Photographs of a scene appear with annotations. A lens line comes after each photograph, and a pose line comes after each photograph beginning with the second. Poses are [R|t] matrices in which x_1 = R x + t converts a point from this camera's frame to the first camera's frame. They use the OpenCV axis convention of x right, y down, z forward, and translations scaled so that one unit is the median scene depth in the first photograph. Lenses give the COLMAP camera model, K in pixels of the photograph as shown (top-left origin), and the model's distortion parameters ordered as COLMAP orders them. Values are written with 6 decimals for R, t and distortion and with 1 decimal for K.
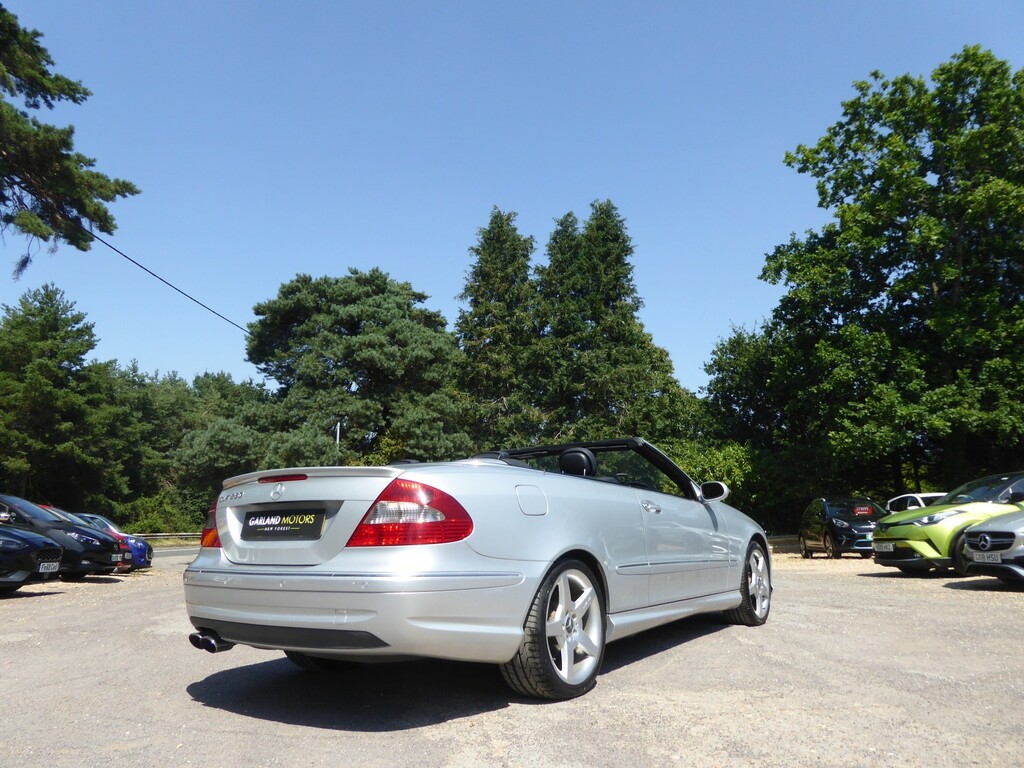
lens RADIAL K [[737.9, 0, 507.1], [0, 737.9, 380.7], [0, 0, 1]] dist [-0.017764, -0.010677]
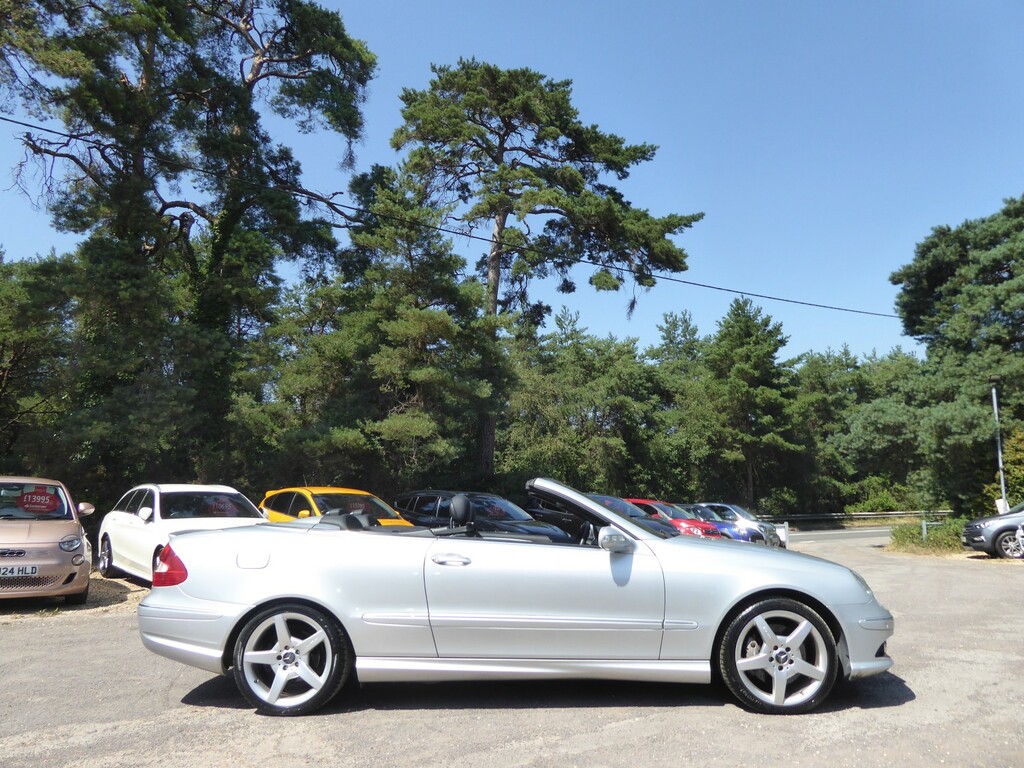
lens RADIAL K [[737.9, 0, 525.5], [0, 737.9, 382.2], [0, 0, 1]] dist [-0.017764, -0.010677]
pose [[0.552553, -0.135872, -0.822329, 0.155680], [0.168136, 0.984511, -0.049692, 0.000246], [0.816343, -0.110806, 0.566839, 0.075307]]
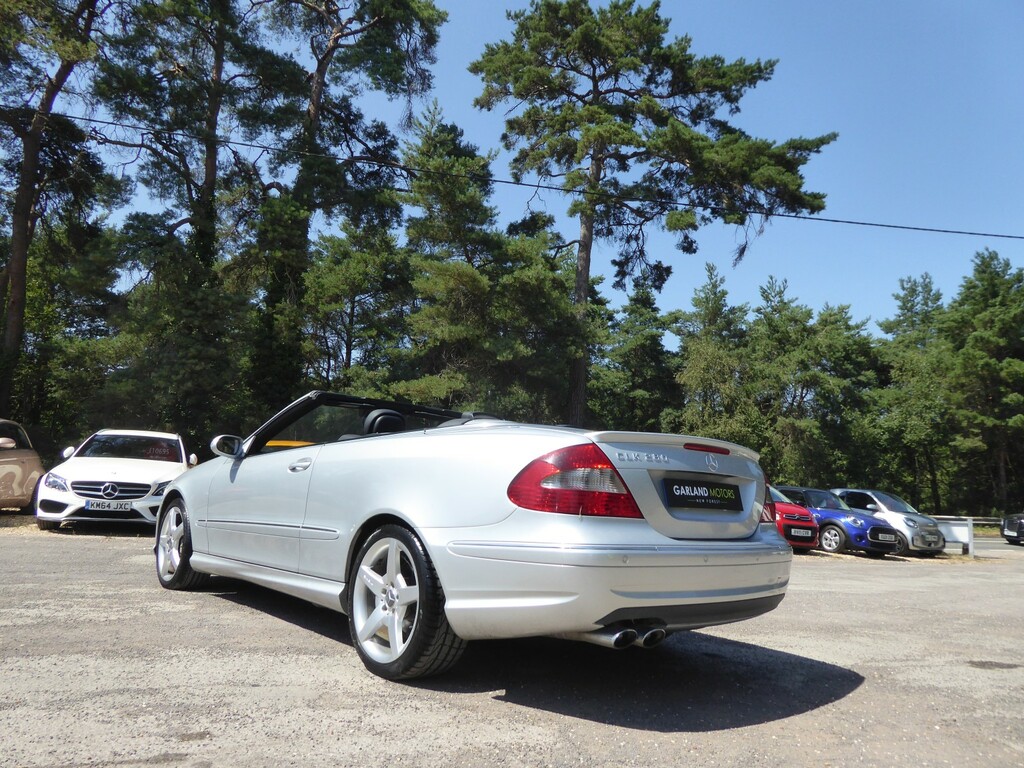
lens RADIAL K [[737.9, 0, 513.3], [0, 737.9, 383.1], [0, 0, 1]] dist [-0.017764, -0.010677]
pose [[0.209874, -0.130974, -0.968916, 0.169474], [0.153215, 0.983150, -0.099710, 0.046761], [0.965649, -0.127526, 0.226405, 0.241145]]
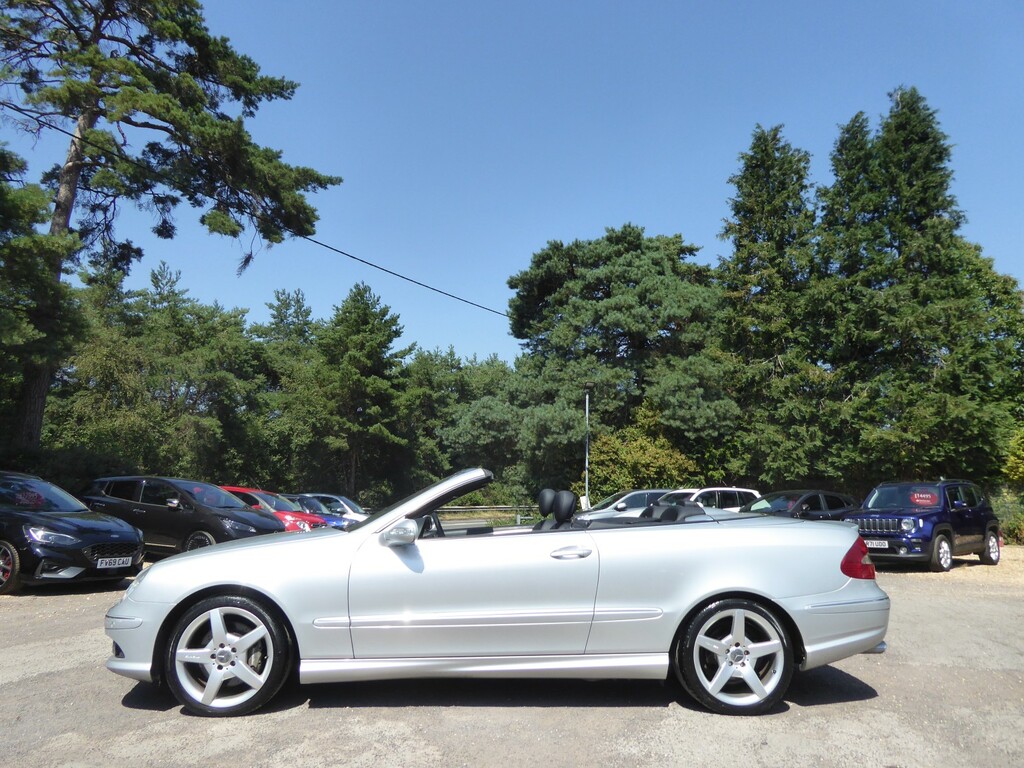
lens RADIAL K [[737.9, 0, 513.7], [0, 737.9, 390.2], [0, 0, 1]] dist [-0.017764, -0.010677]
pose [[0.894039, -0.050722, -0.445109, 0.094944], [0.074314, 0.996596, 0.035700, 0.010047], [0.441783, -0.064995, 0.894764, 0.118918]]
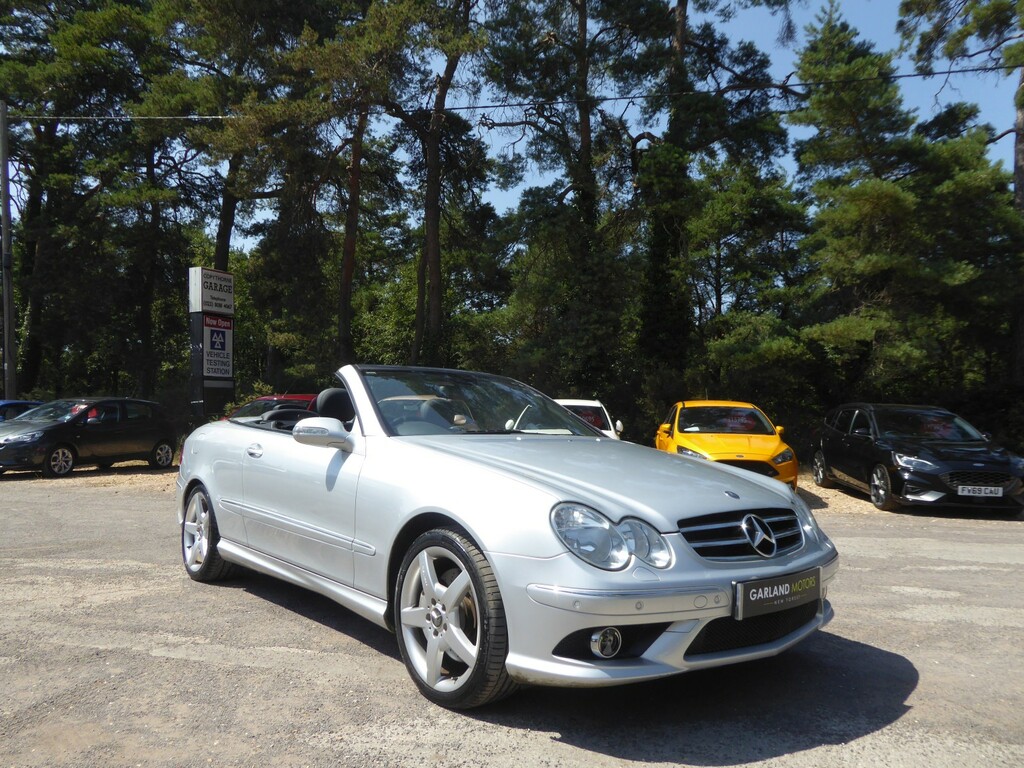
lens RADIAL K [[737.9, 0, 513.9], [0, 737.9, 390.7], [0, 0, 1]] dist [-0.017764, -0.010677]
pose [[-0.255986, -0.046612, -0.965556, 0.148187], [0.183784, 0.978272, -0.095951, 0.032320], [0.949049, -0.202016, -0.241858, 0.209175]]
